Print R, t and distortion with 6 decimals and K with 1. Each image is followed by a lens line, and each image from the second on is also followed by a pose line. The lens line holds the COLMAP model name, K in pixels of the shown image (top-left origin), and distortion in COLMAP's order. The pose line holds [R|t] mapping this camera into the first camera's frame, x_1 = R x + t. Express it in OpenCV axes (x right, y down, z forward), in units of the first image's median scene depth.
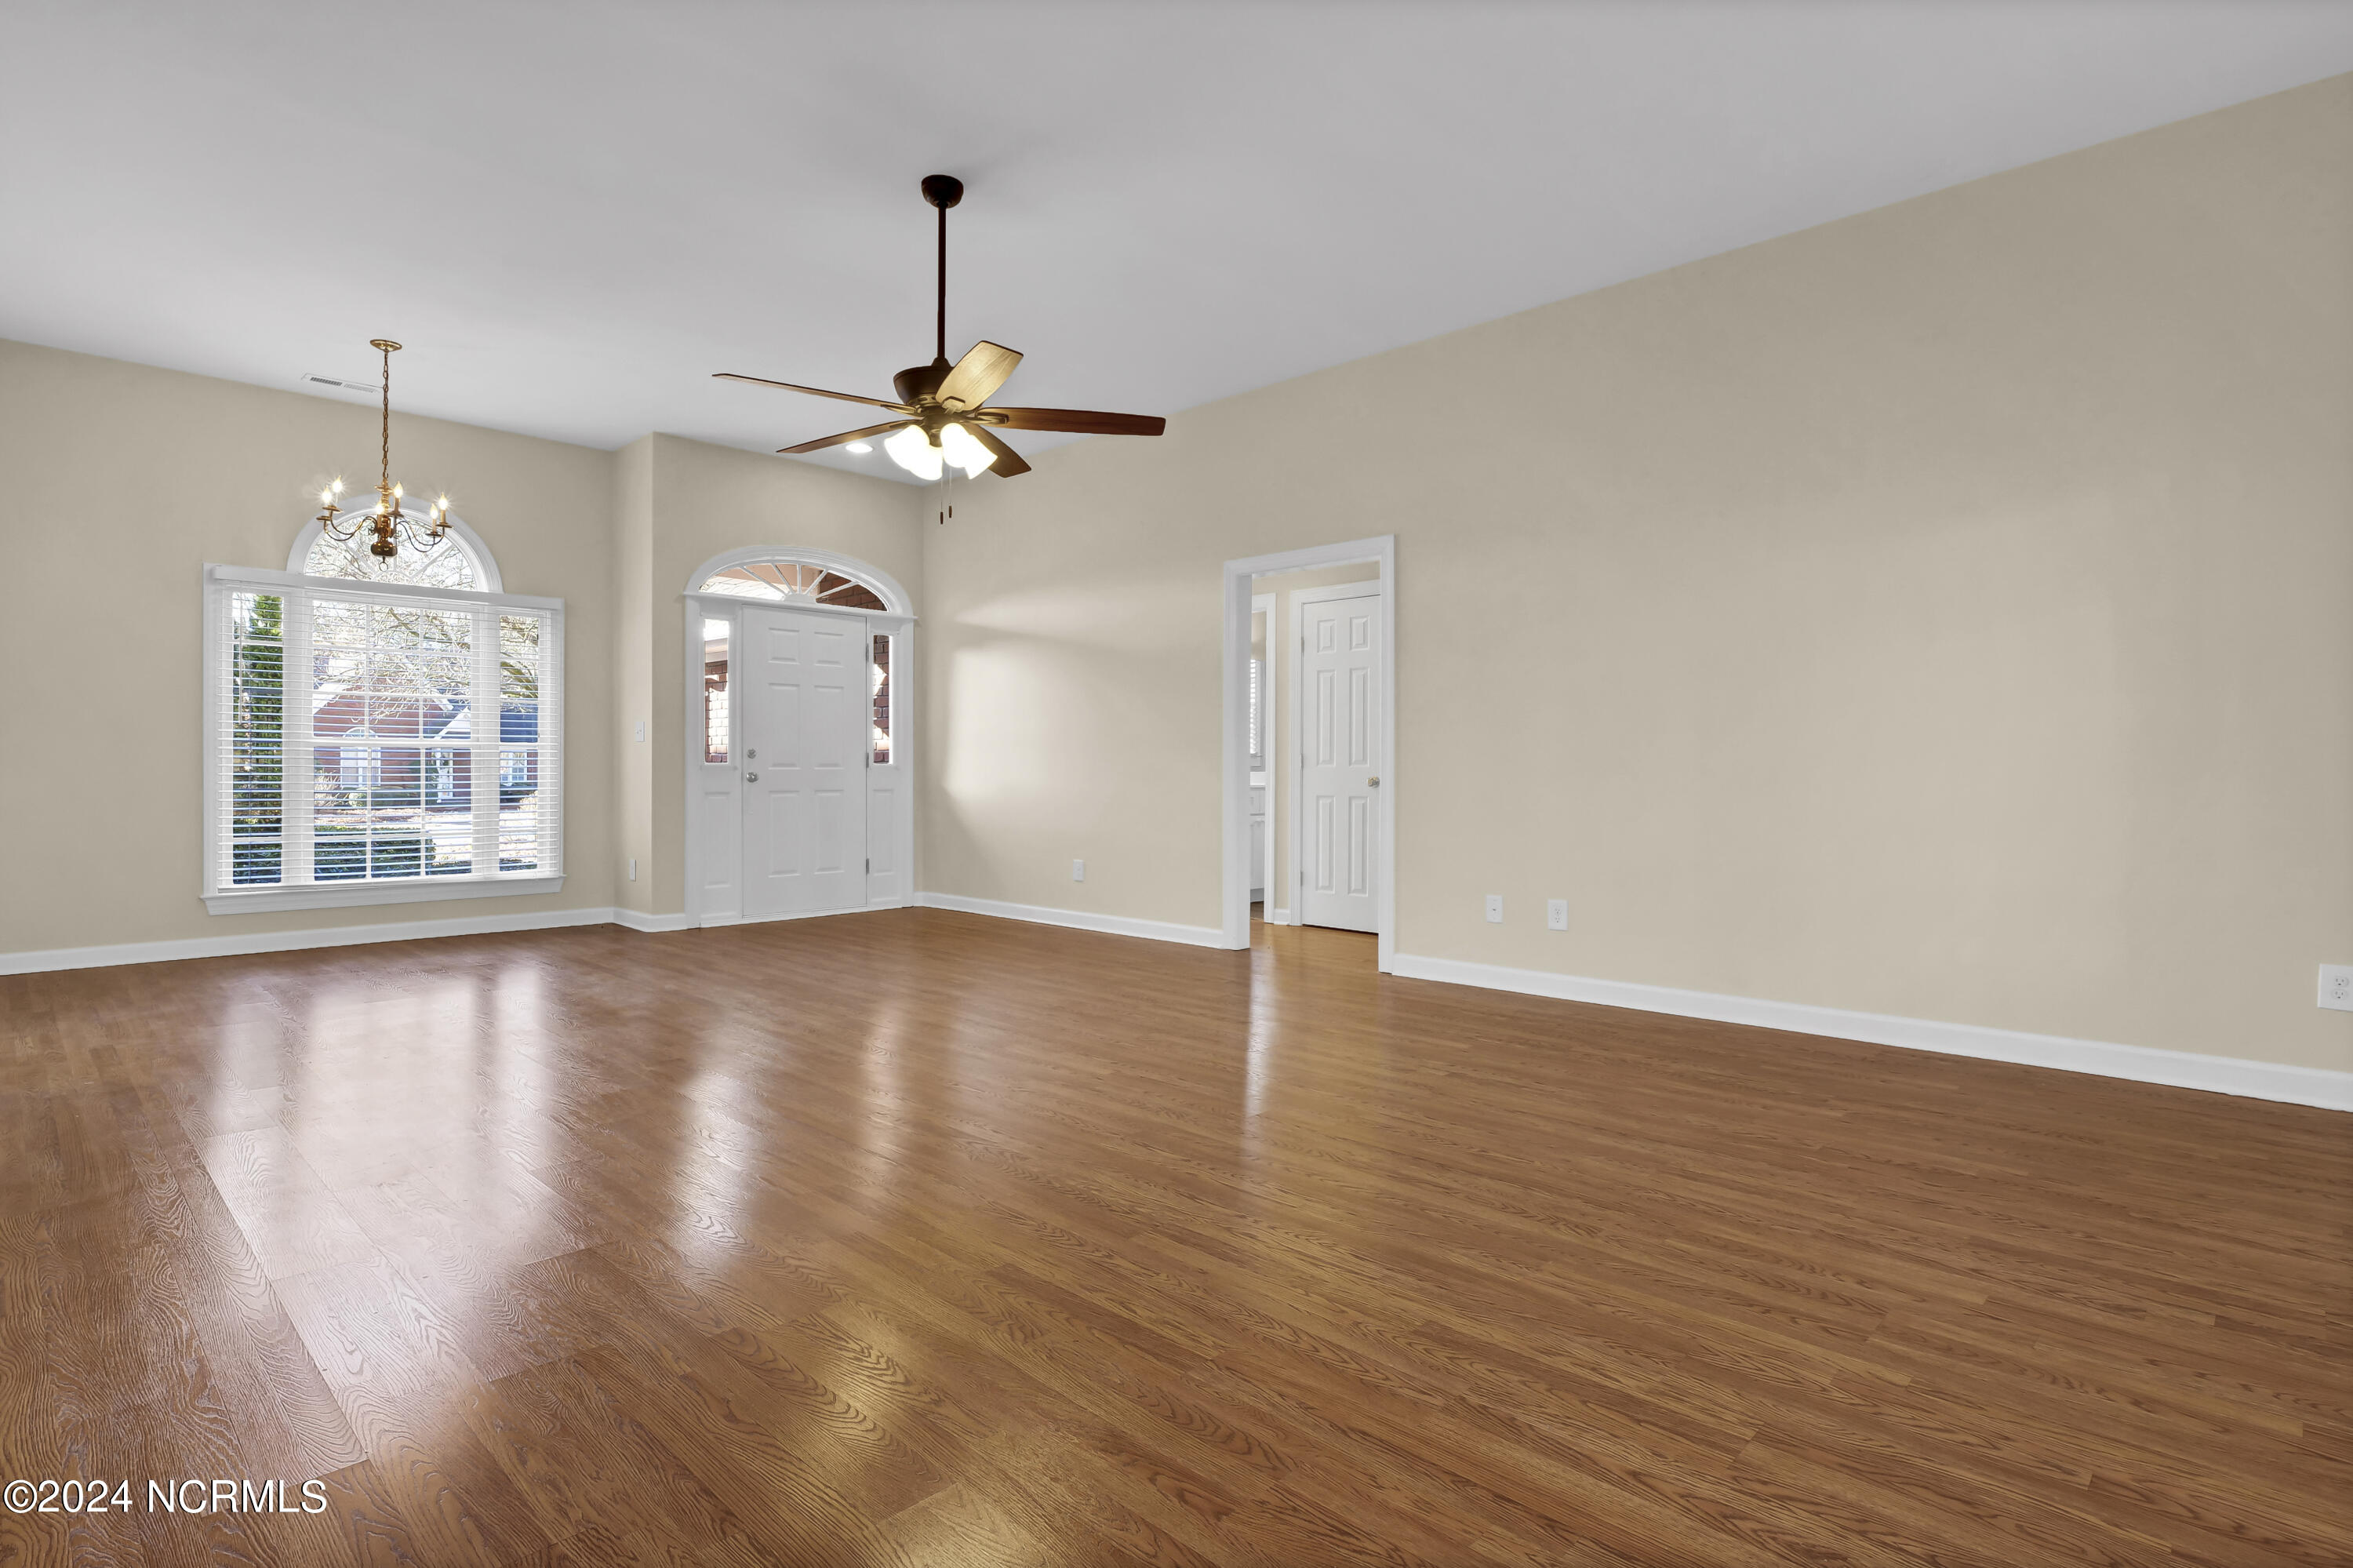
lens RADIAL K [[1152.5, 0, 1170.7], [0, 1152.5, 784.4], [0, 0, 1]] dist [-0.017917, -0.000582]
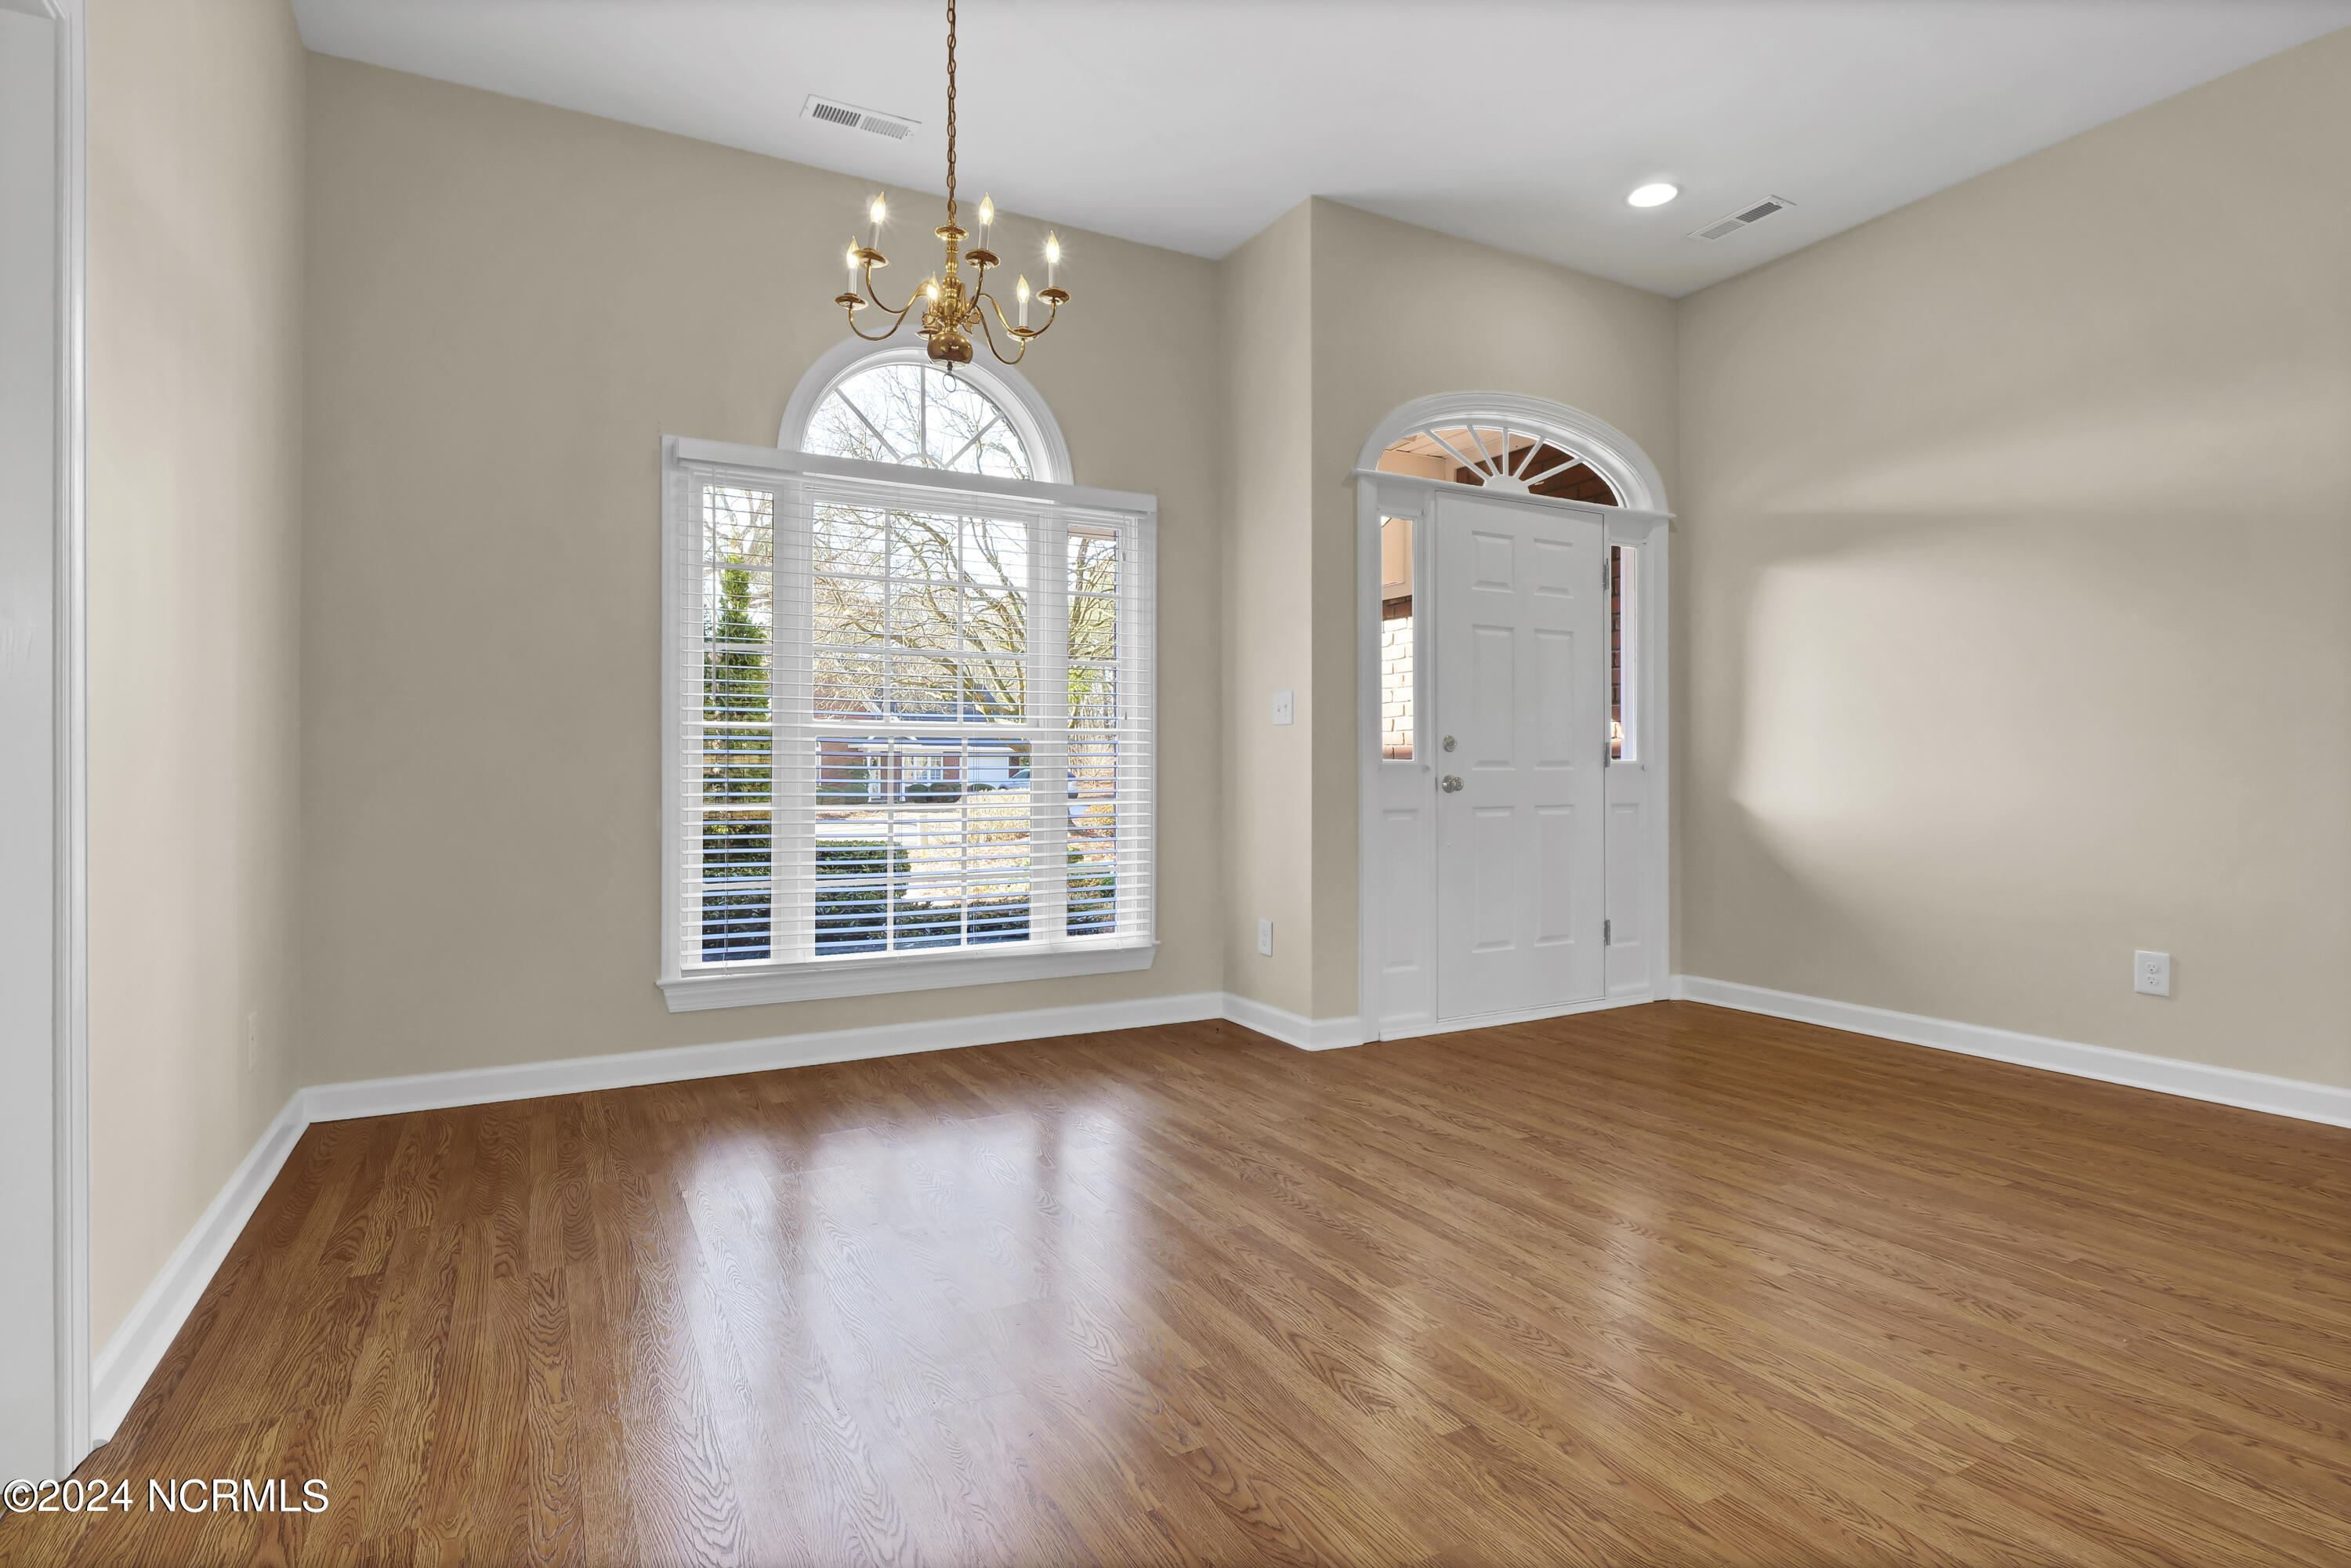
lens RADIAL K [[1170.0, 0, 1163.5], [0, 1170.0, 776.1], [0, 0, 1]] dist [-0.015872, 0.000159]
pose [[0.959930, 0.000262, -0.280239, -0.410380], [-0.002762, 0.999960, -0.008526, -0.005480], [0.280226, 0.008958, 0.959892, 0.467738]]
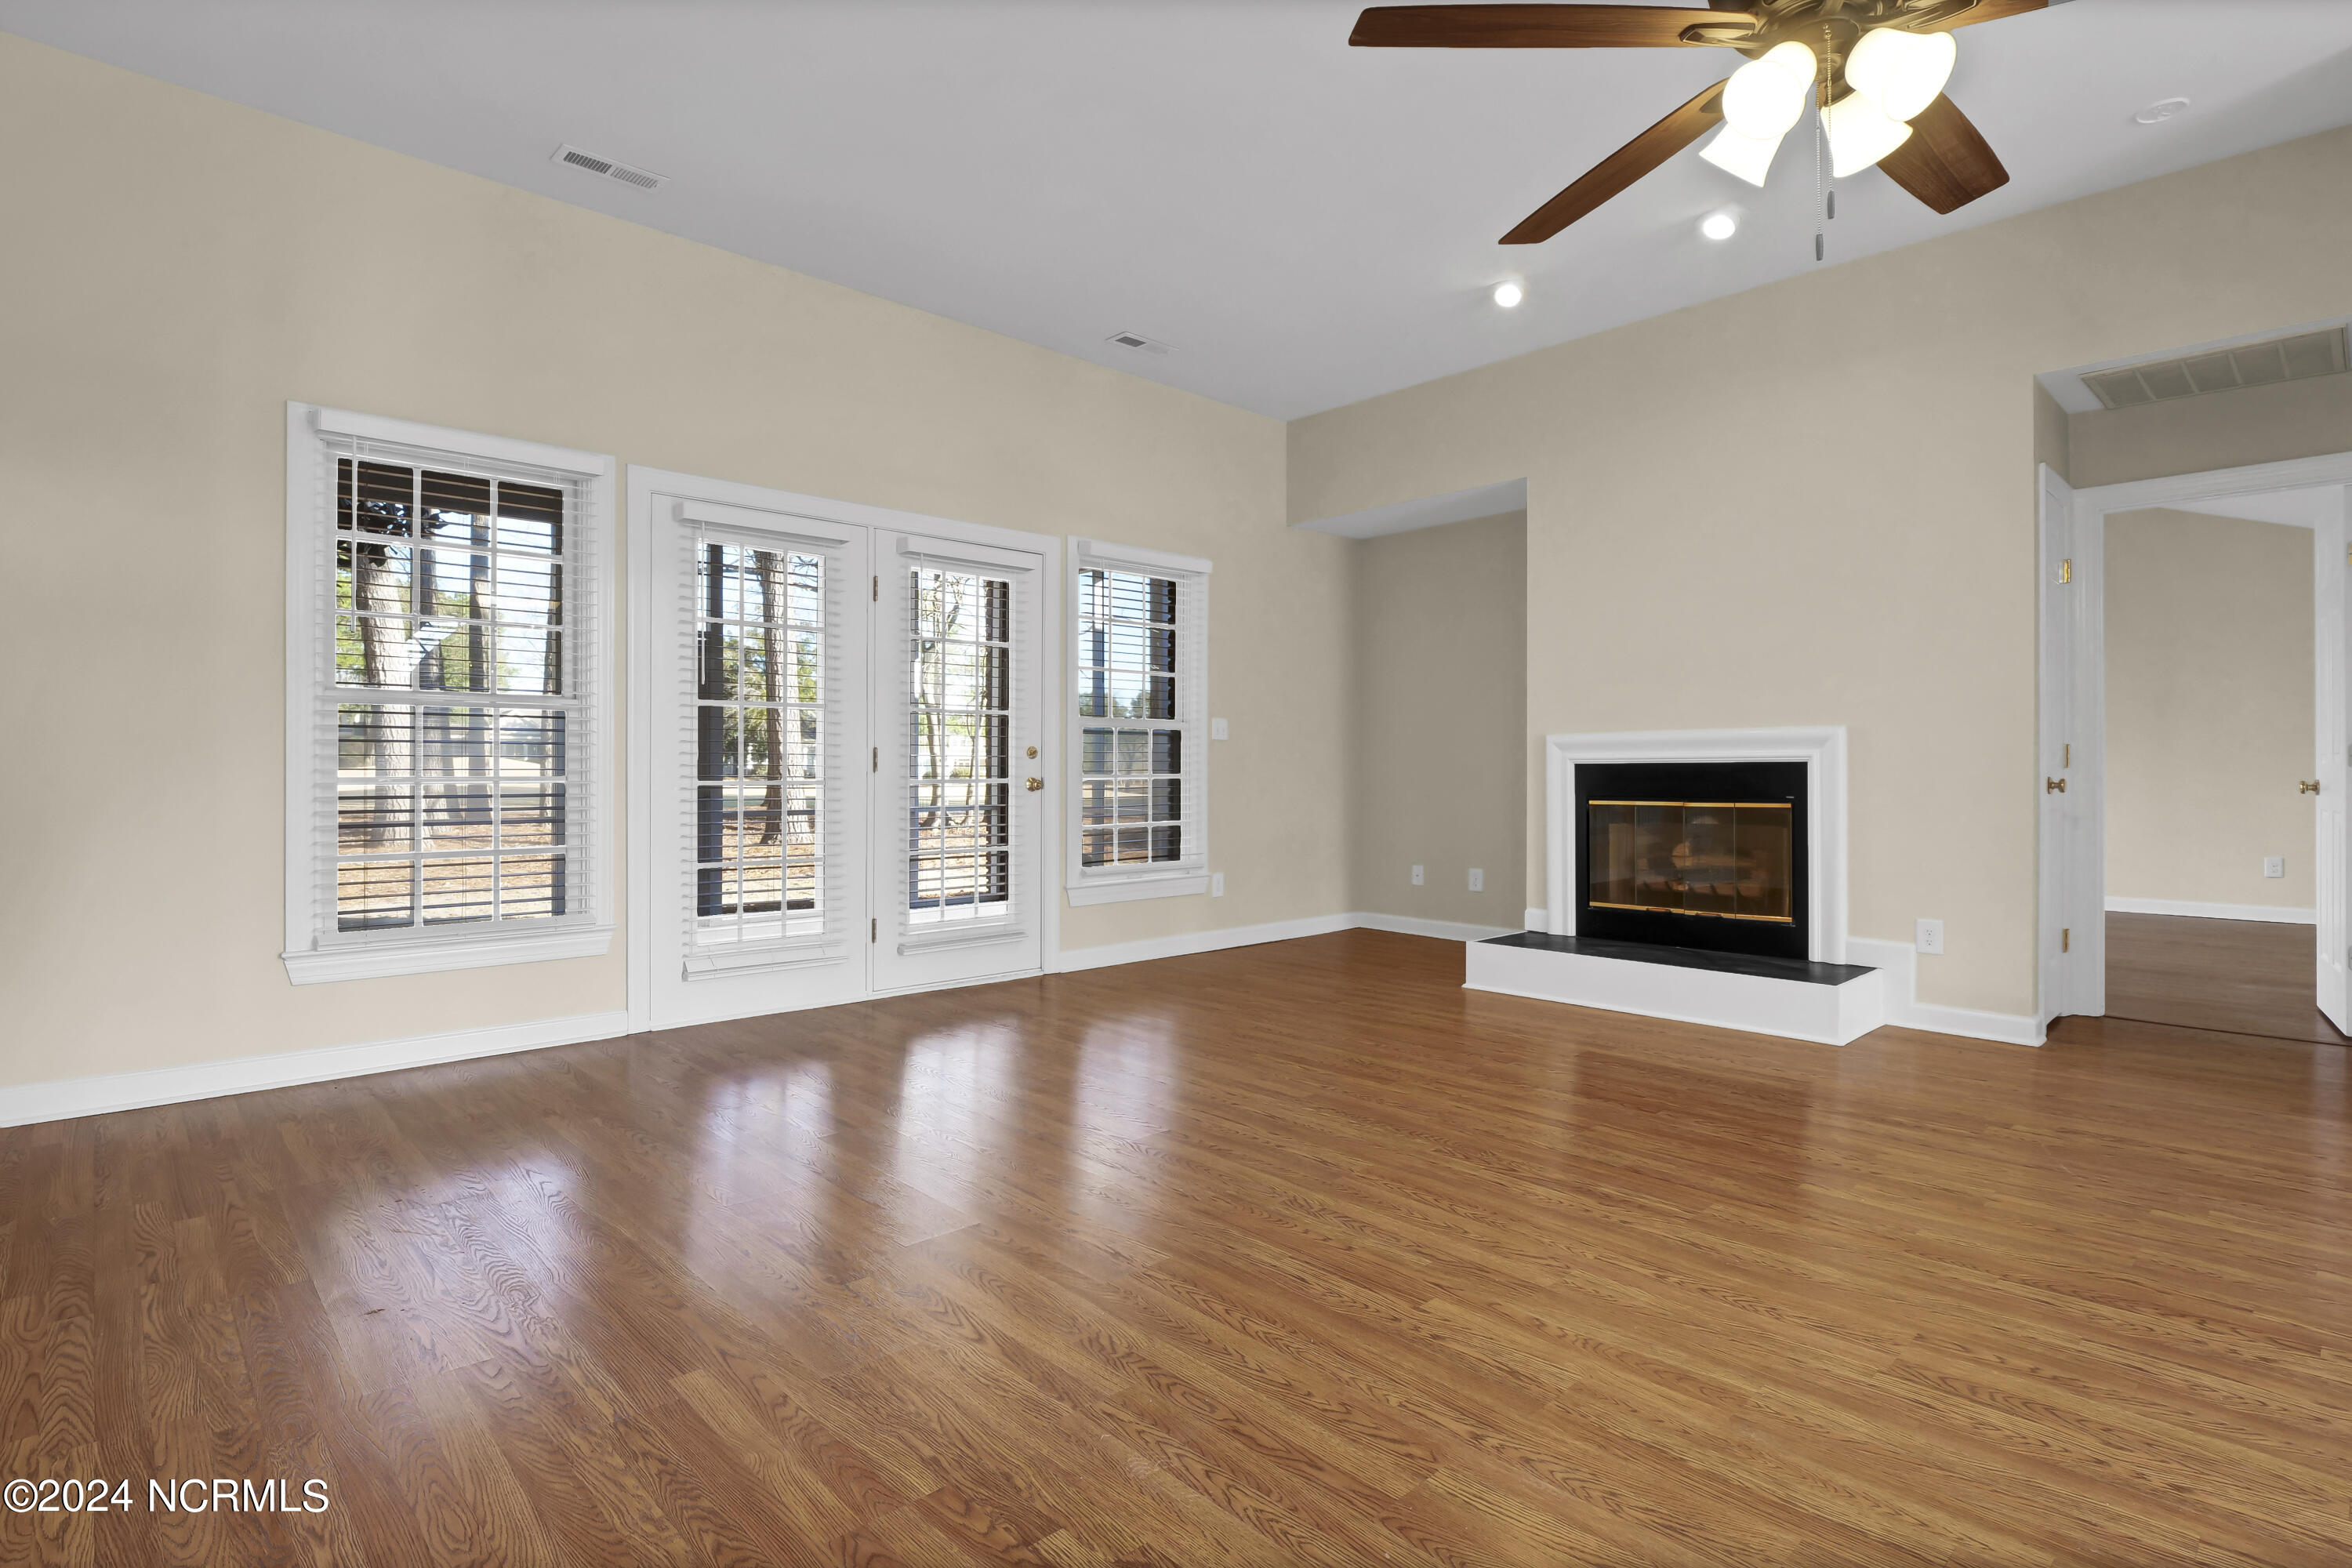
lens RADIAL K [[1174.6, 0, 1163.3], [0, 1174.6, 765.1], [0, 0, 1]] dist [-0.017148, -0.000254]
pose [[-0.998627, -0.002215, 0.052343, 0.030550], [-0.001757, 0.999960, 0.008809, -0.013181], [-0.052360, 0.008705, -0.998590, 0.971447]]
